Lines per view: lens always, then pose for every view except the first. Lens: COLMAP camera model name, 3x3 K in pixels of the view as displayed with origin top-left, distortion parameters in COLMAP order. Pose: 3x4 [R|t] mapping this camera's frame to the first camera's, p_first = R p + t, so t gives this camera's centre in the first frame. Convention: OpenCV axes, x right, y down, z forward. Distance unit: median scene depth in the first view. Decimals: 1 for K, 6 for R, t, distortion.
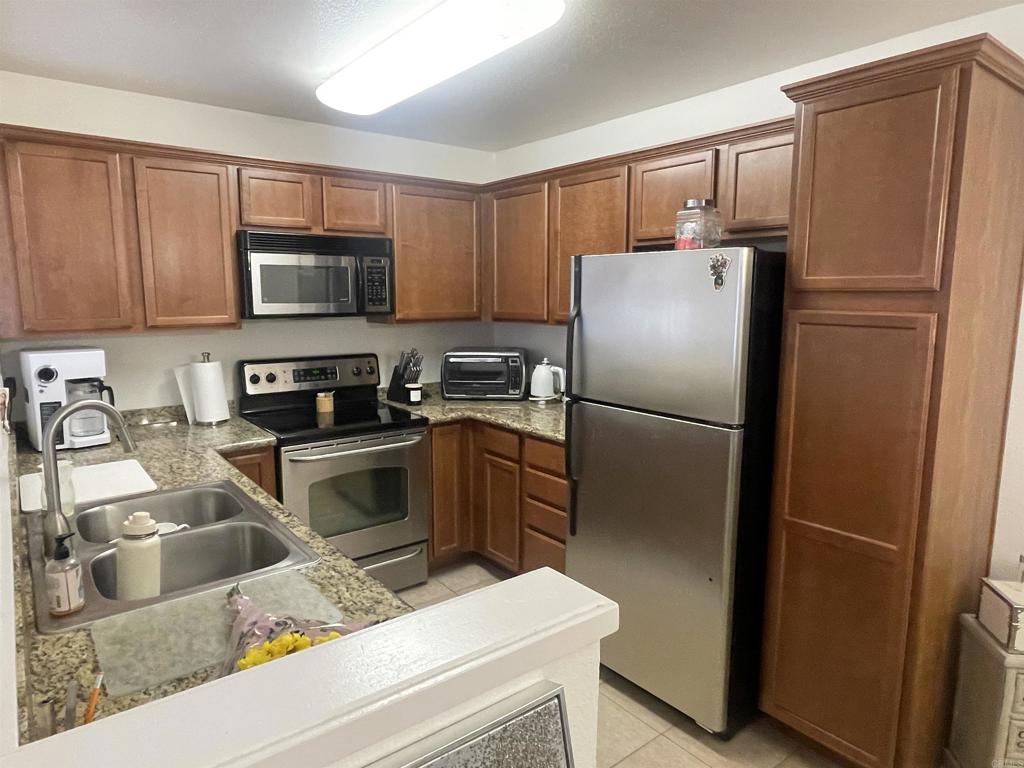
lens RADIAL K [[631.8, 0, 517.2], [0, 631.8, 381.4], [0, 0, 1]] dist [-0.005371, 0.001672]
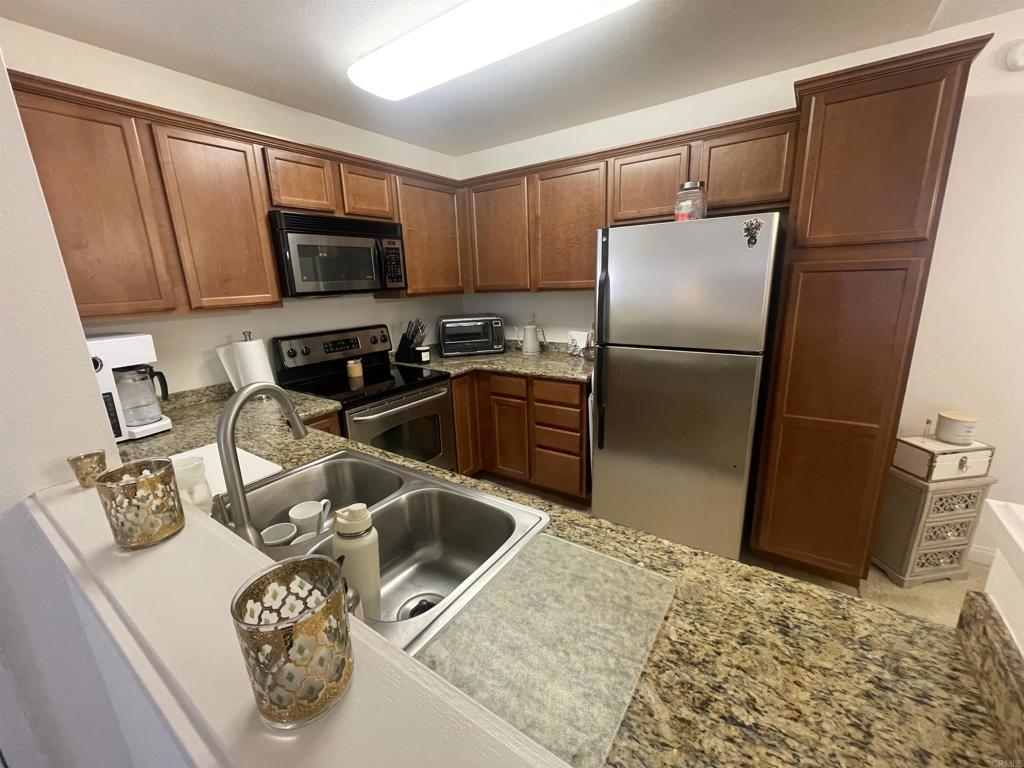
lens RADIAL K [[413.1, 0, 513.8], [0, 413.1, 380.2], [0, 0, 1]] dist [-0.001291, -0.000331]
pose [[0.955519, -0.104897, 0.275644, -0.277546], [0.078311, 0.991302, 0.105775, -0.003247], [-0.284342, -0.079484, 0.955423, 0.214886]]
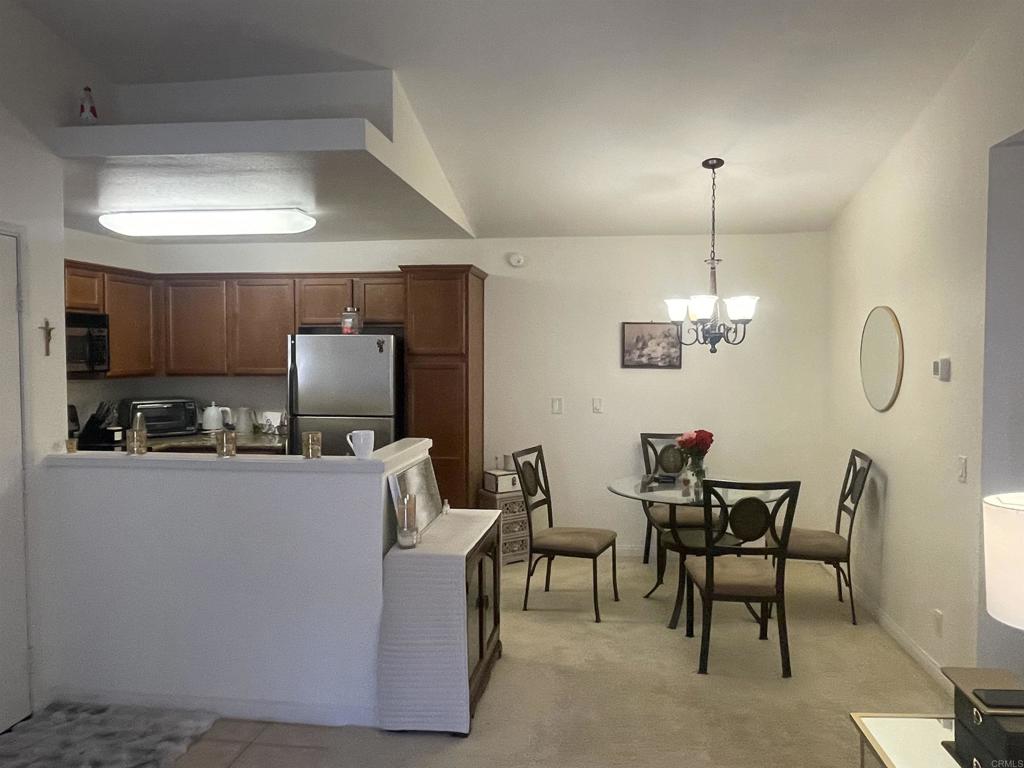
lens RADIAL K [[751.3, 0, 514.7], [0, 751.3, 380.4], [0, 0, 1]] dist [0.010365, 0.004195]
pose [[0.712725, -0.028512, 0.700864, -0.805928], [0.098397, 0.993358, -0.059651, 0.100440], [-0.694508, 0.111477, 0.710796, -0.792376]]
